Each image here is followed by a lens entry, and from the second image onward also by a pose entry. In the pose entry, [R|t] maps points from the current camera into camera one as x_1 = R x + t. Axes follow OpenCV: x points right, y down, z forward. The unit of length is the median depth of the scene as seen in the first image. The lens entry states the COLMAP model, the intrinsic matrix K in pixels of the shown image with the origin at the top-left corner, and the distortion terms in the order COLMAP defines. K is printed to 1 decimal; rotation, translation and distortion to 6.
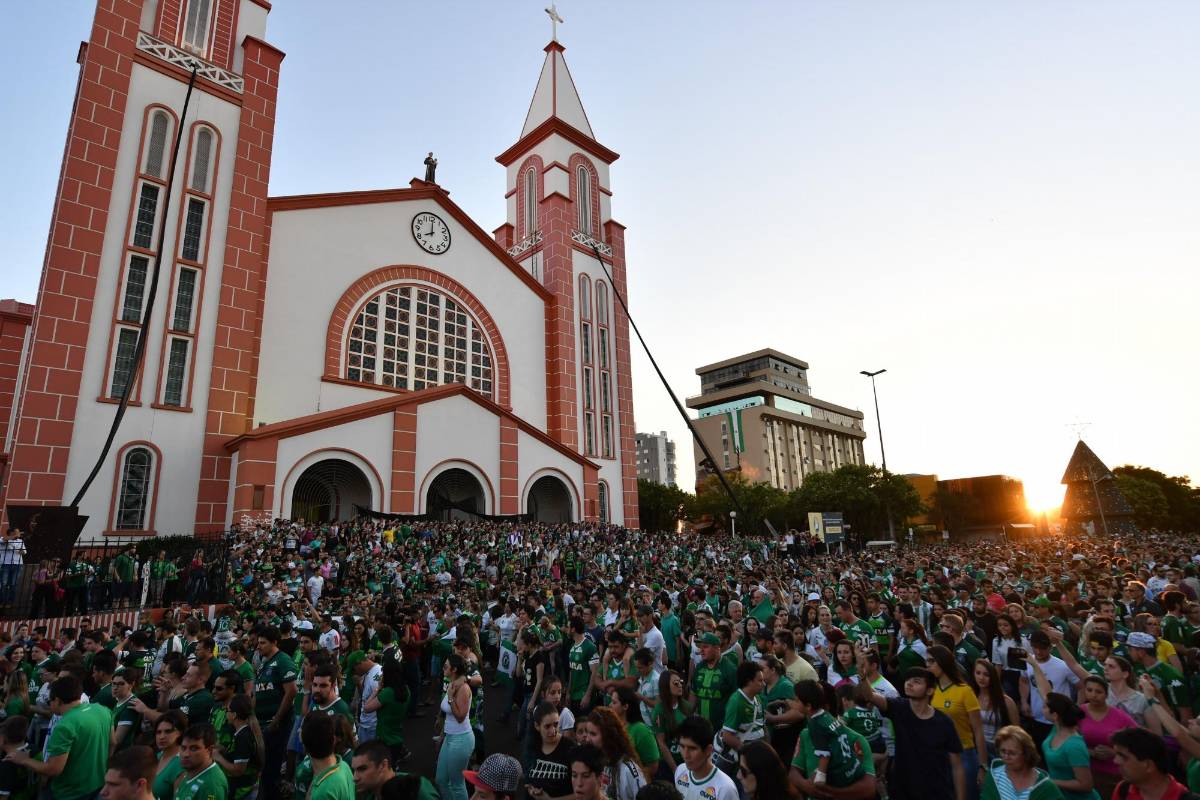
lens RADIAL K [[581.9, 0, 600.0], [0, 581.9, 400.0], [0, 0, 1]] dist [-0.001508, -0.000072]
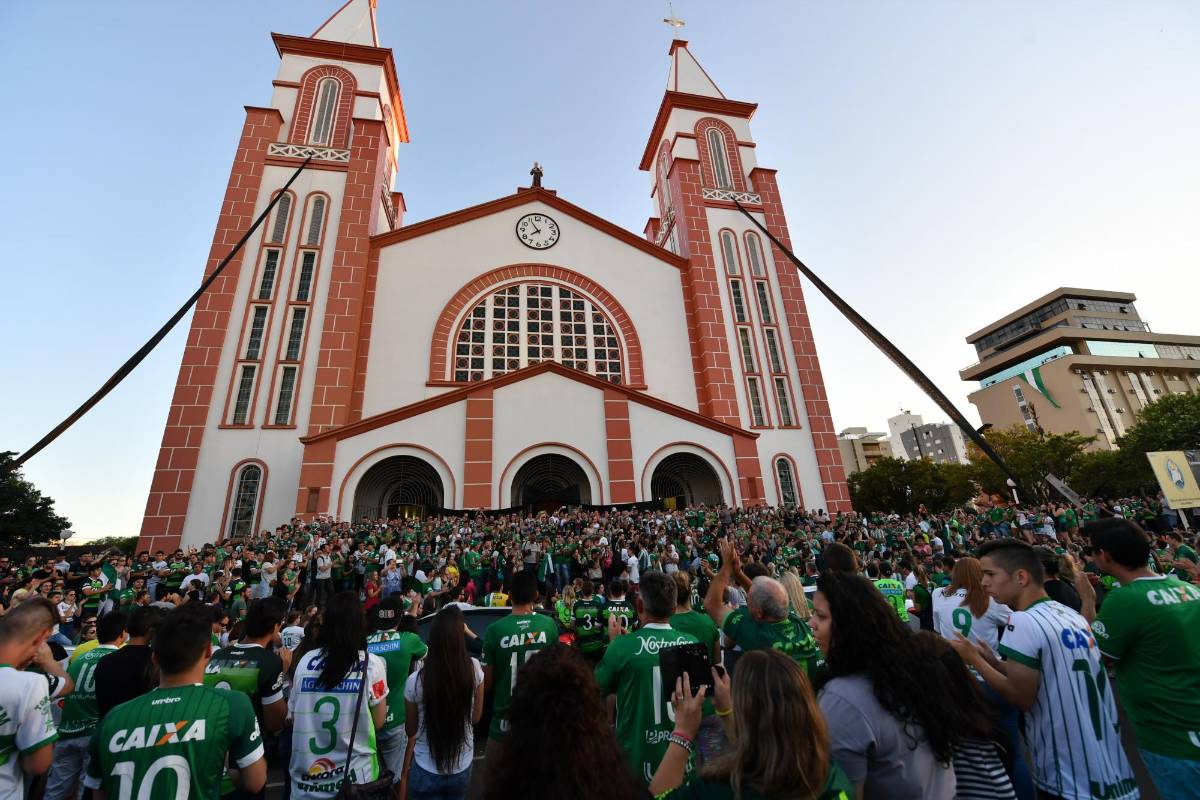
lens RADIAL K [[469.4, 0, 600.0], [0, 469.4, 400.0], [0, 0, 1]] dist [-0.008702, -0.004899]
pose [[0.837960, -0.198145, -0.508490, 0.152552], [0.166033, 0.980152, -0.108326, 0.103494], [0.519862, 0.006347, 0.854227, 0.359078]]
